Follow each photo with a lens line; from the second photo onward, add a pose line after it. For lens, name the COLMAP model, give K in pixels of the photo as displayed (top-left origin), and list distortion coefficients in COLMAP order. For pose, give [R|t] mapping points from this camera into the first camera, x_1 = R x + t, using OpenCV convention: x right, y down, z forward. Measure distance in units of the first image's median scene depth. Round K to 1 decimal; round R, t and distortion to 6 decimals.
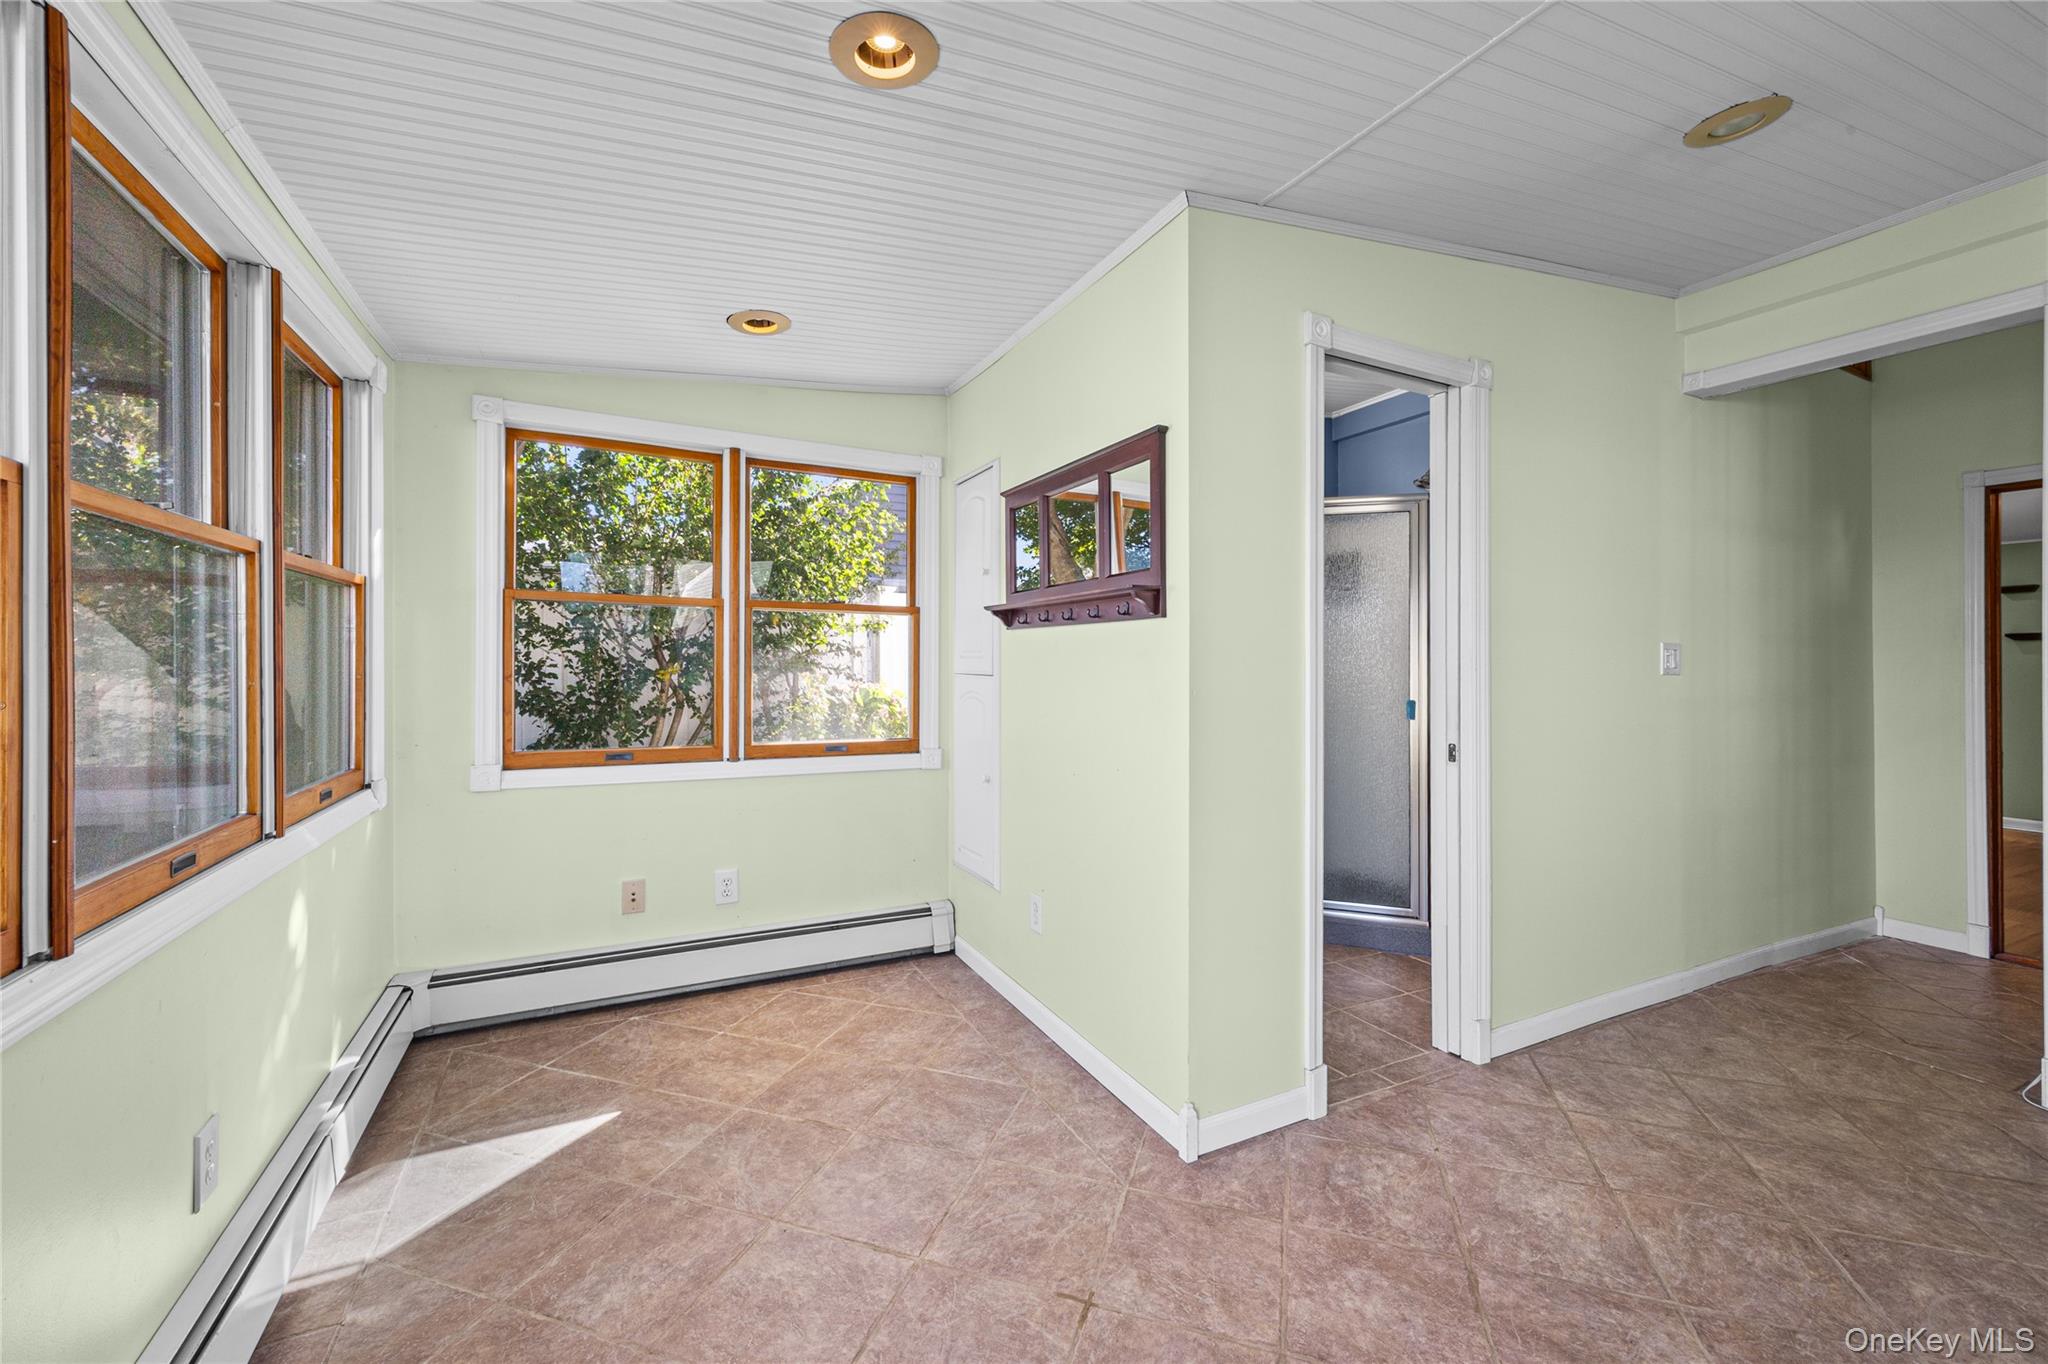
lens RADIAL K [[811.3, 0, 1043.6], [0, 811.3, 644.5], [0, 0, 1]] dist [0.001956, 0.000593]
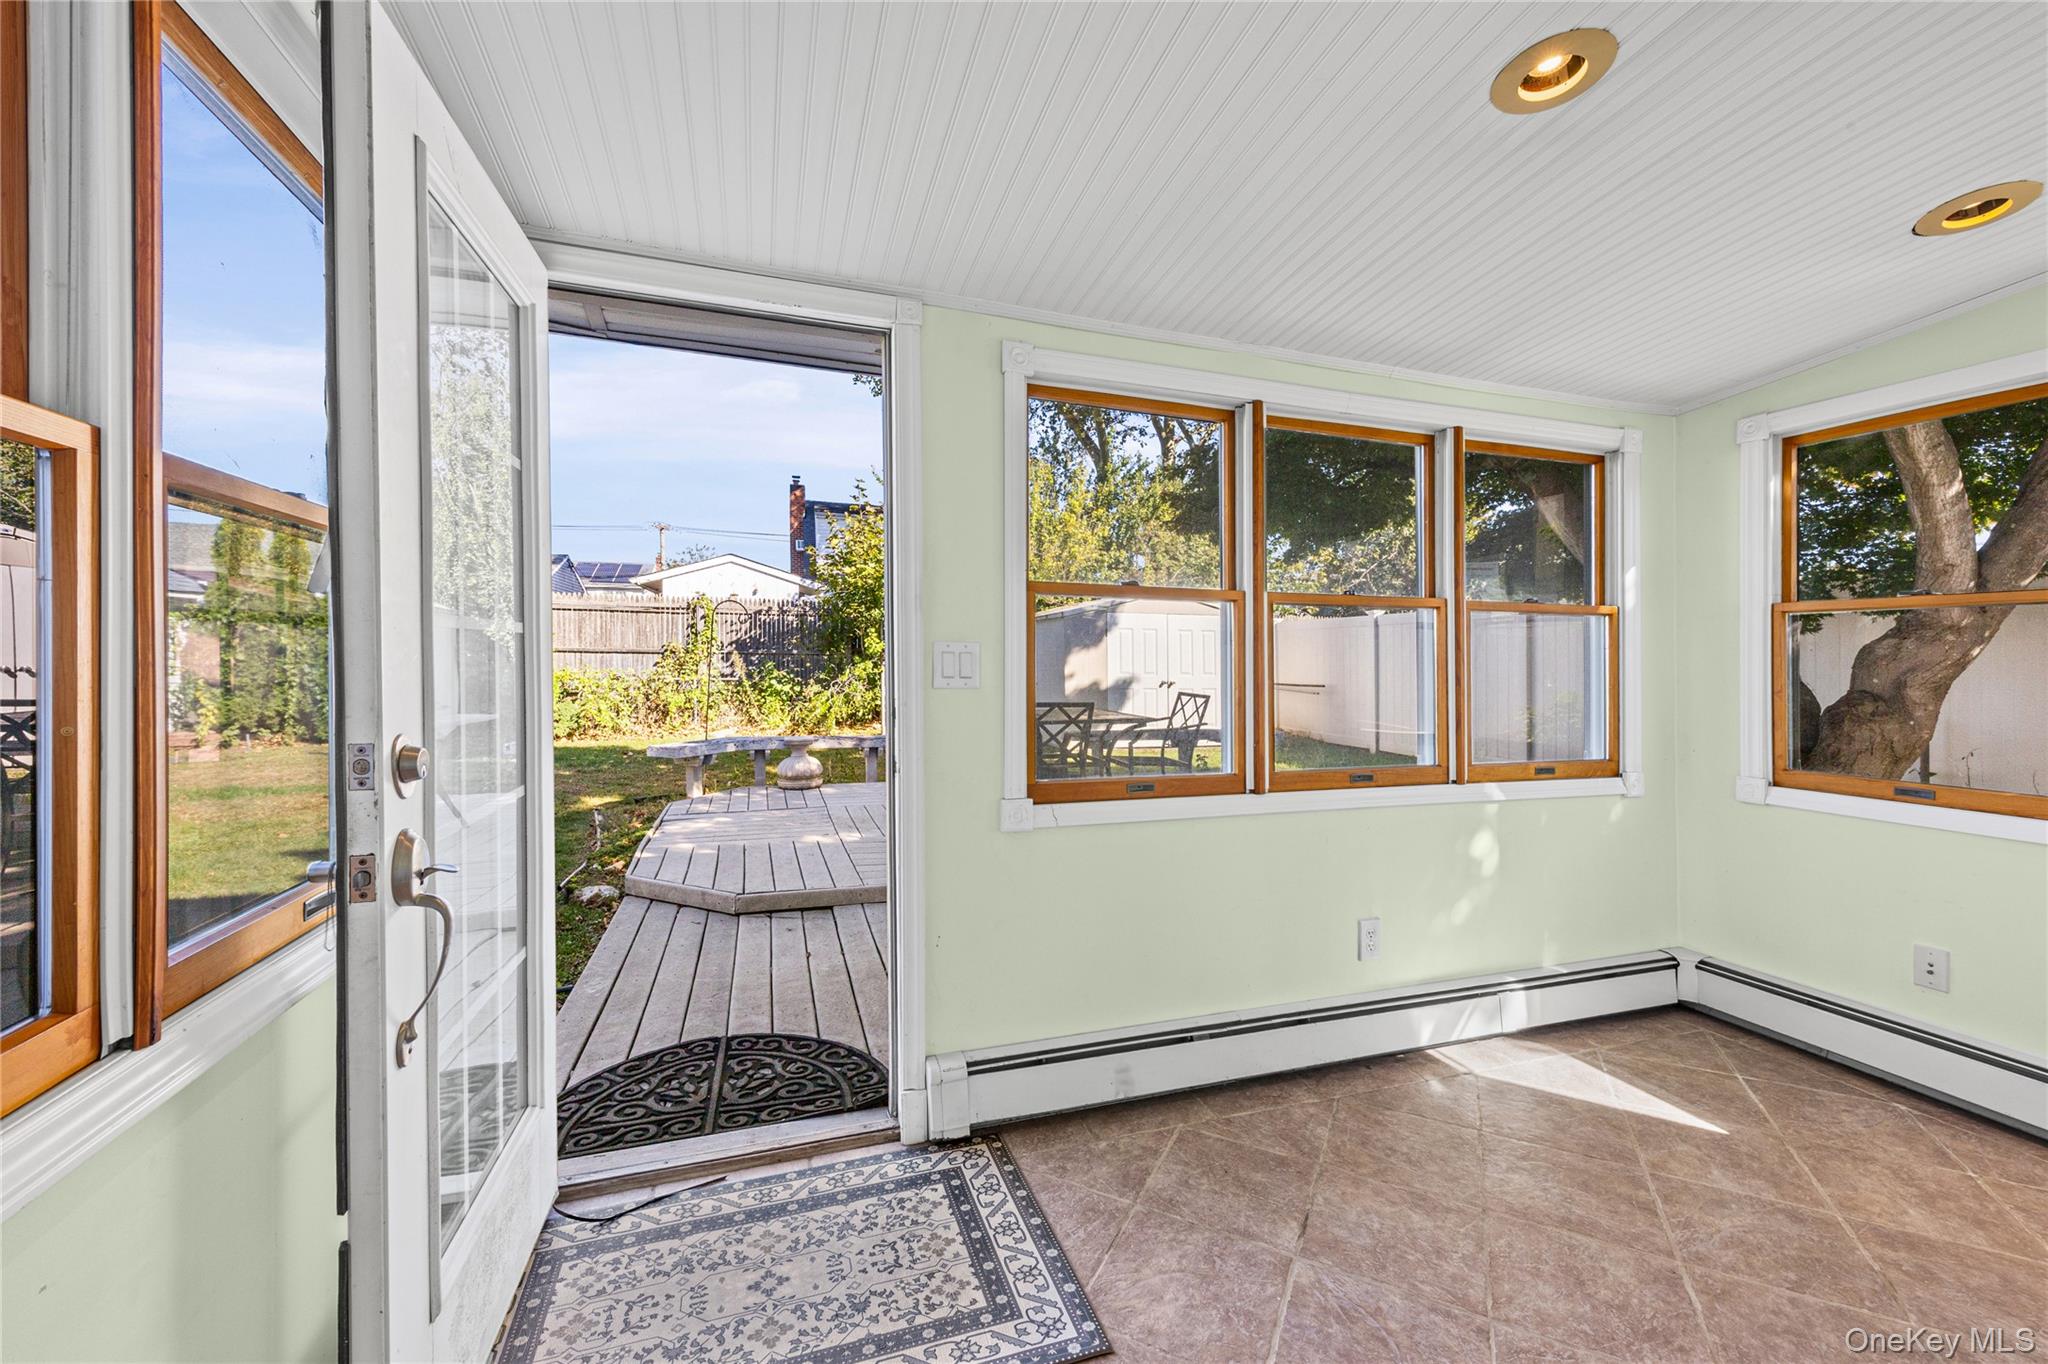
lens RADIAL K [[811.3, 0, 1033.0], [0, 811.3, 674.3], [0, 0, 1]] dist [0.001956, 0.000593]
pose [[-0.143735, 0.005622, -0.989600, 0.528554], [0.010417, 0.999937, 0.004167, 0.004998], [0.989561, -0.009710, -0.143785, 0.288056]]
